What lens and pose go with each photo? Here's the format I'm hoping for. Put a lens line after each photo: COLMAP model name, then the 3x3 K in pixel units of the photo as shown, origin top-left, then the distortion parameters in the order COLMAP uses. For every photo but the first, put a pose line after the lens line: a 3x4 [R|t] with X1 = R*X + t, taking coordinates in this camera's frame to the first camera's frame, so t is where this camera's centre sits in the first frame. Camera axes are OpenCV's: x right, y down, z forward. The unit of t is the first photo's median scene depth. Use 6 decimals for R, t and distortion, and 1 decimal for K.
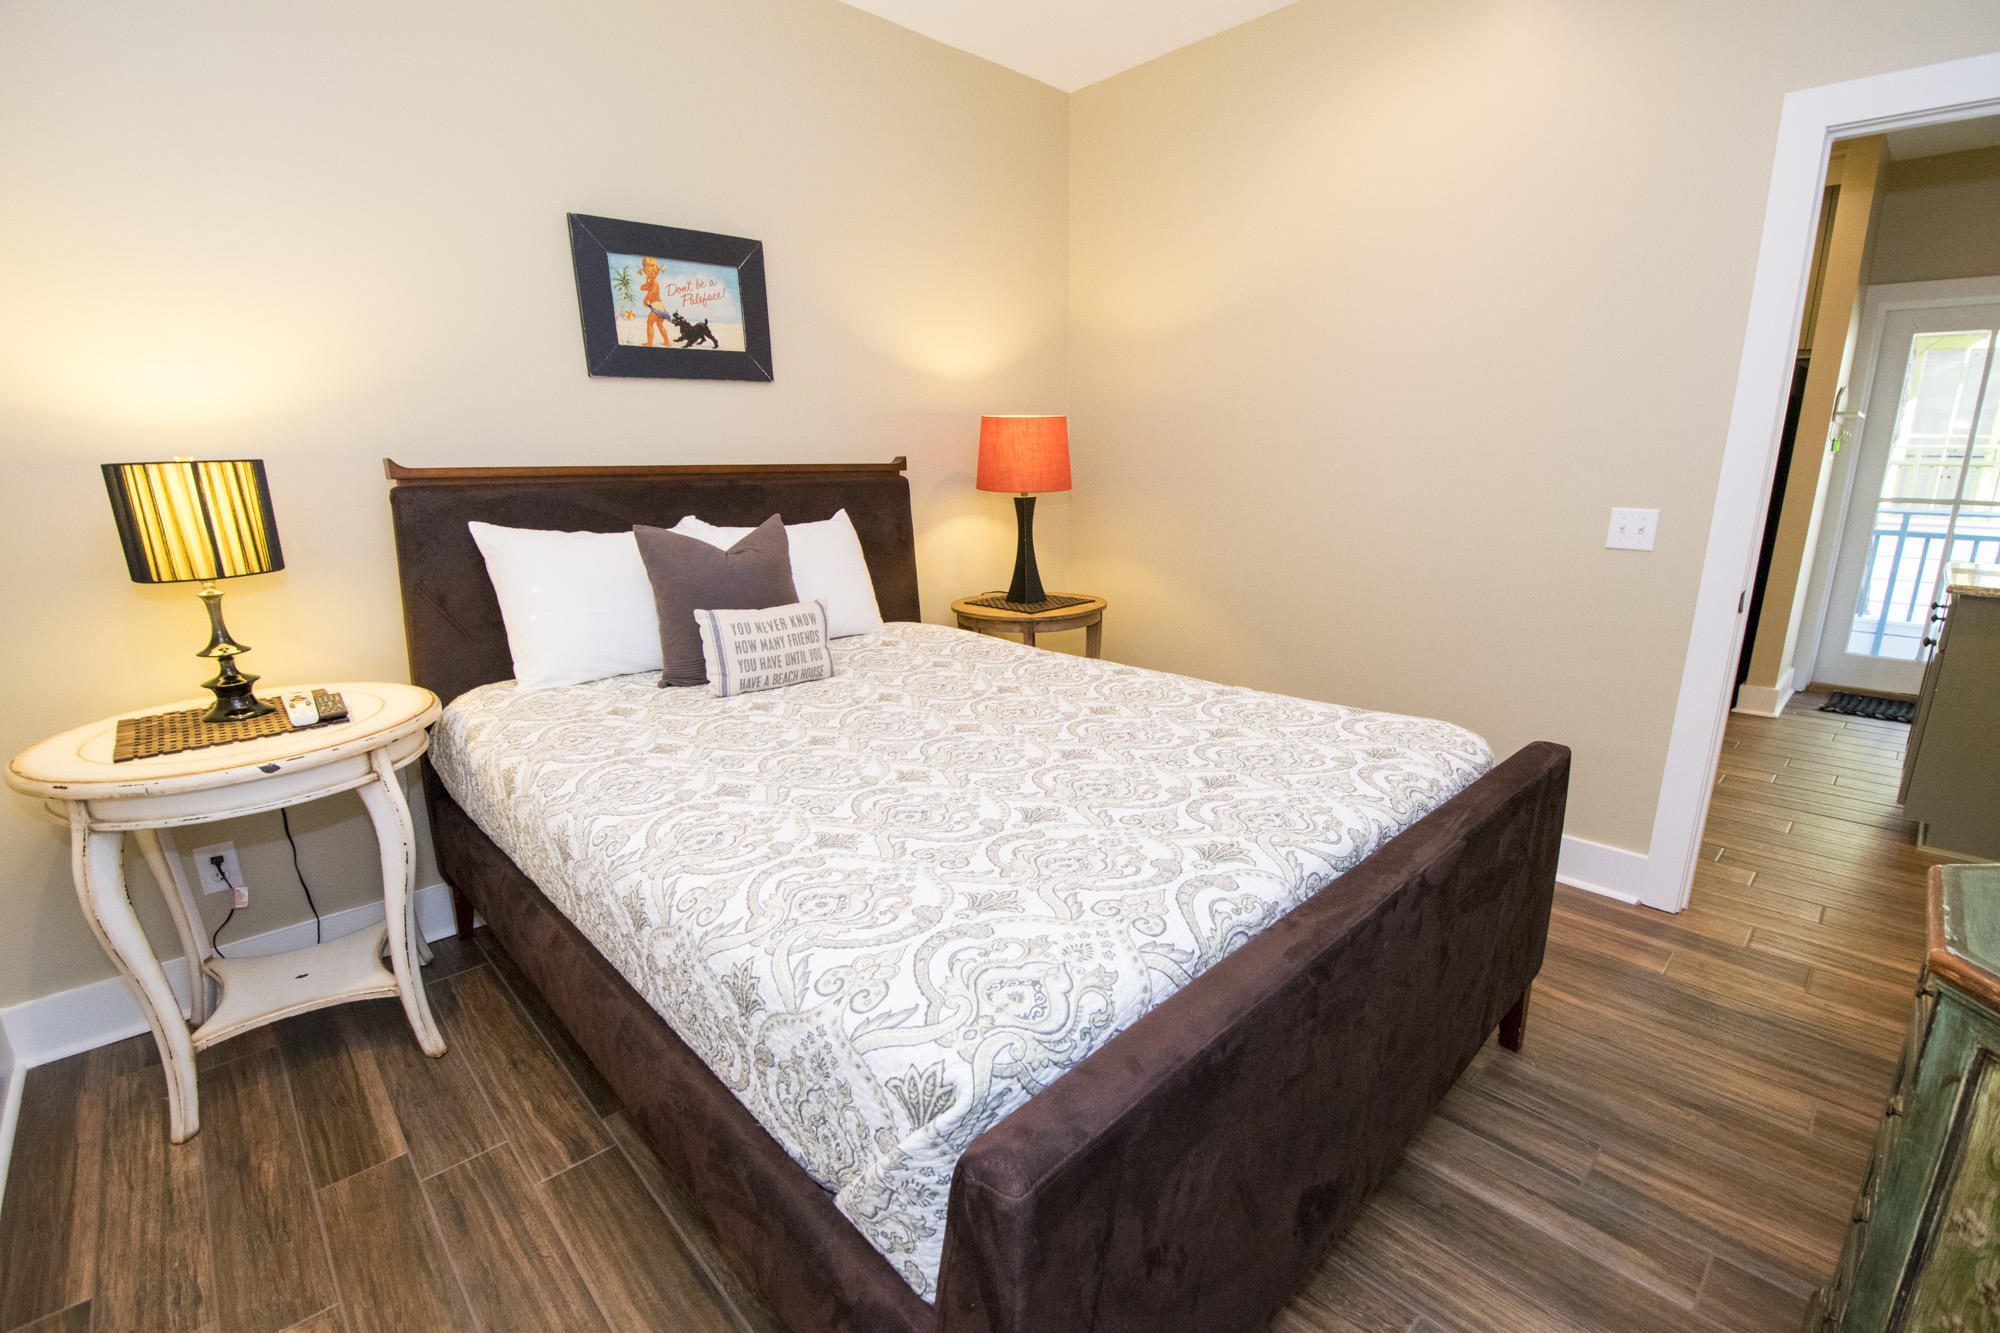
lens RADIAL K [[911.8, 0, 1012.7], [0, 911.8, 690.0], [0, 0, 1]] dist [0.015316, -0.025385]
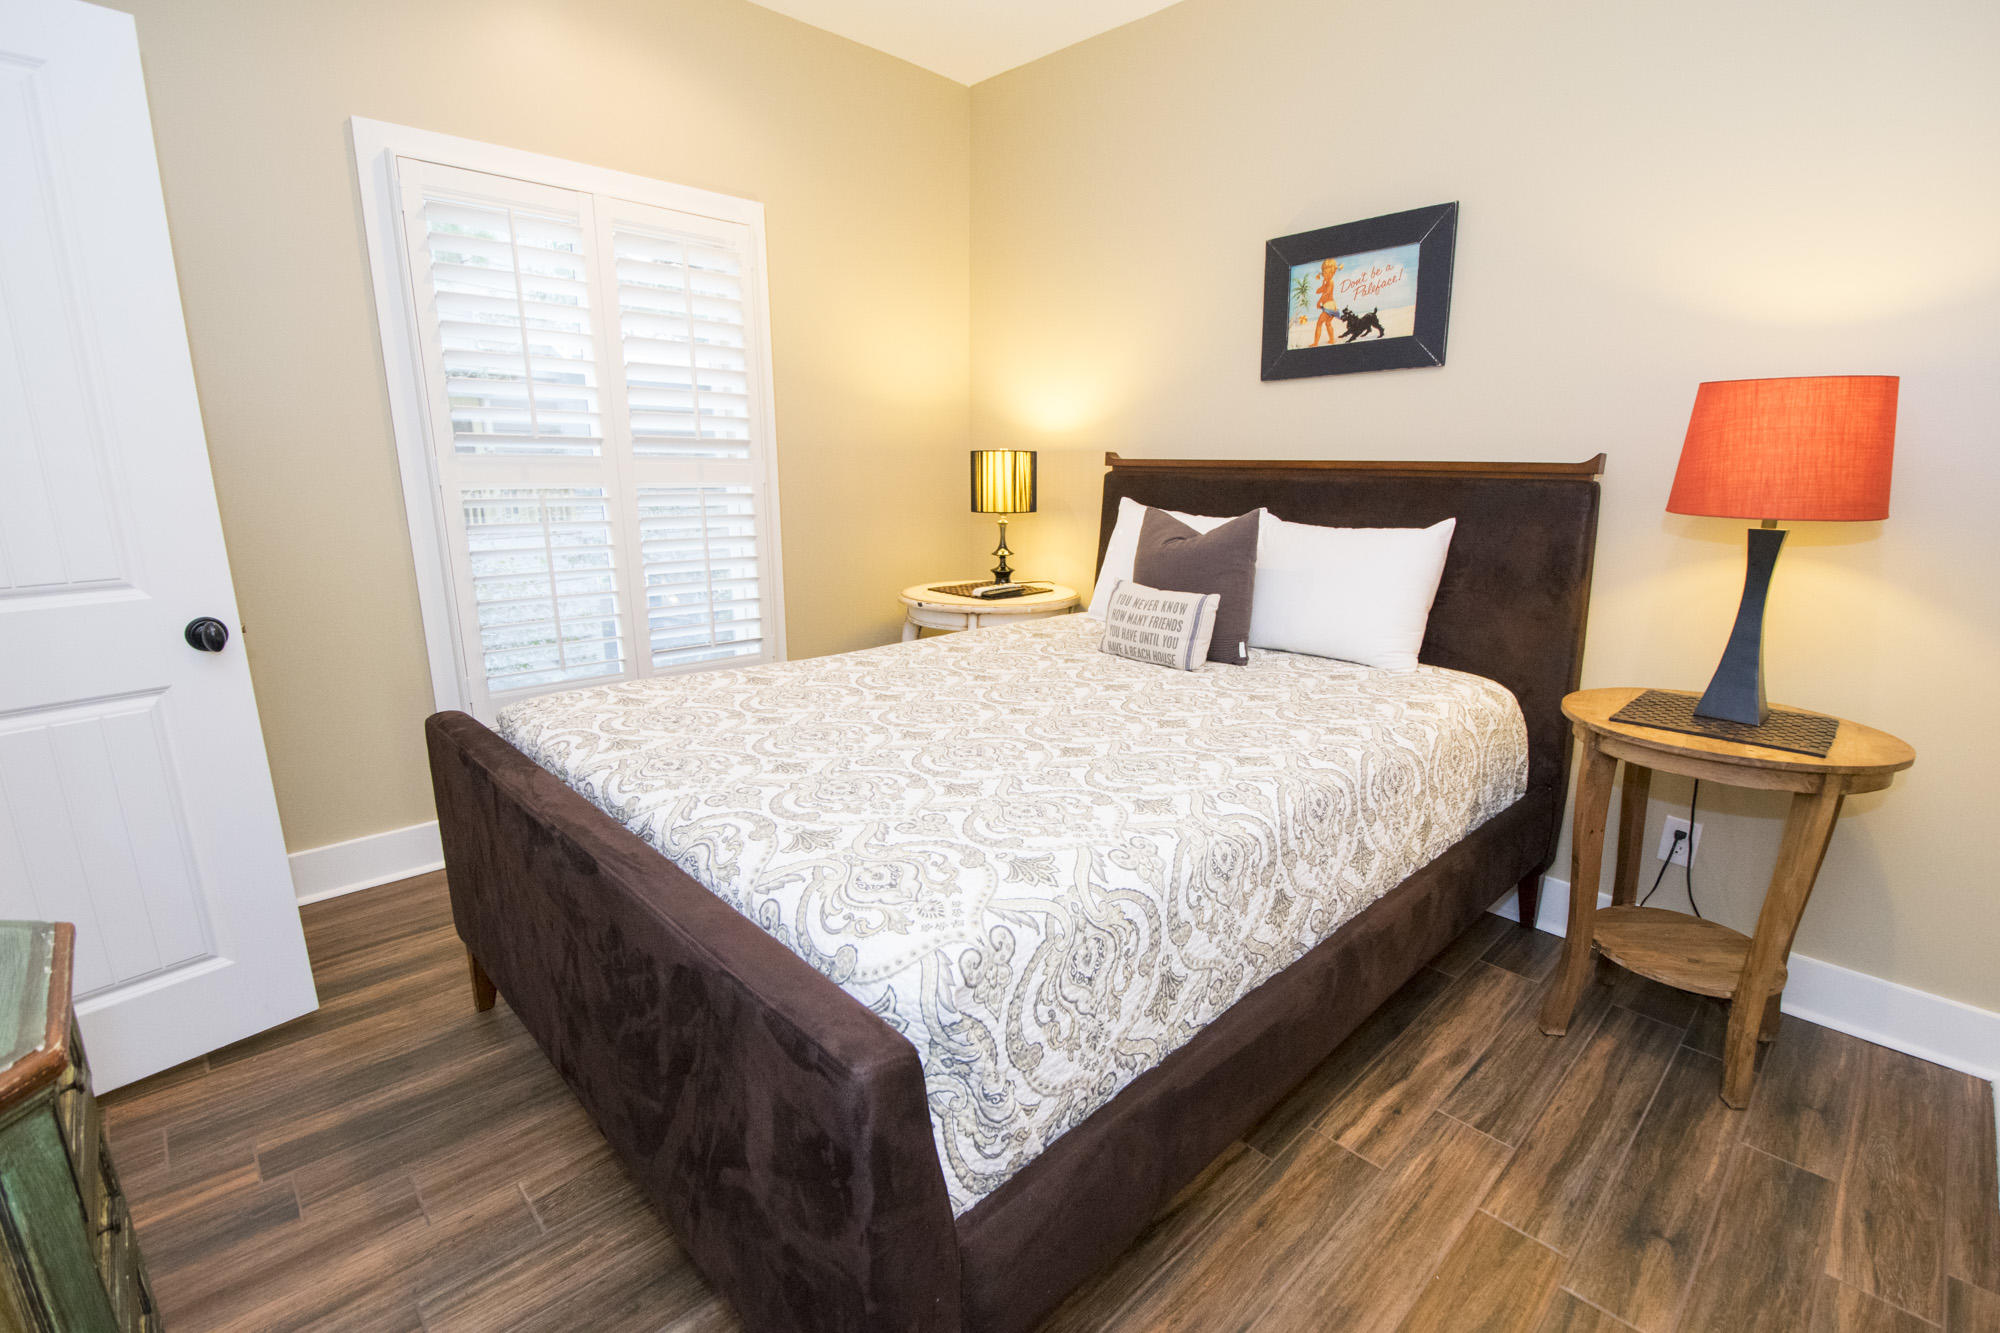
lens RADIAL K [[911.8, 0, 1012.7], [0, 911.8, 690.0], [0, 0, 1]] dist [0.015316, -0.025385]
pose [[-0.030399, 0.248249, -0.968219, 0.750797], [-0.258628, 0.933725, 0.247525, -0.185505], [0.965498, 0.257933, 0.035819, 0.757956]]
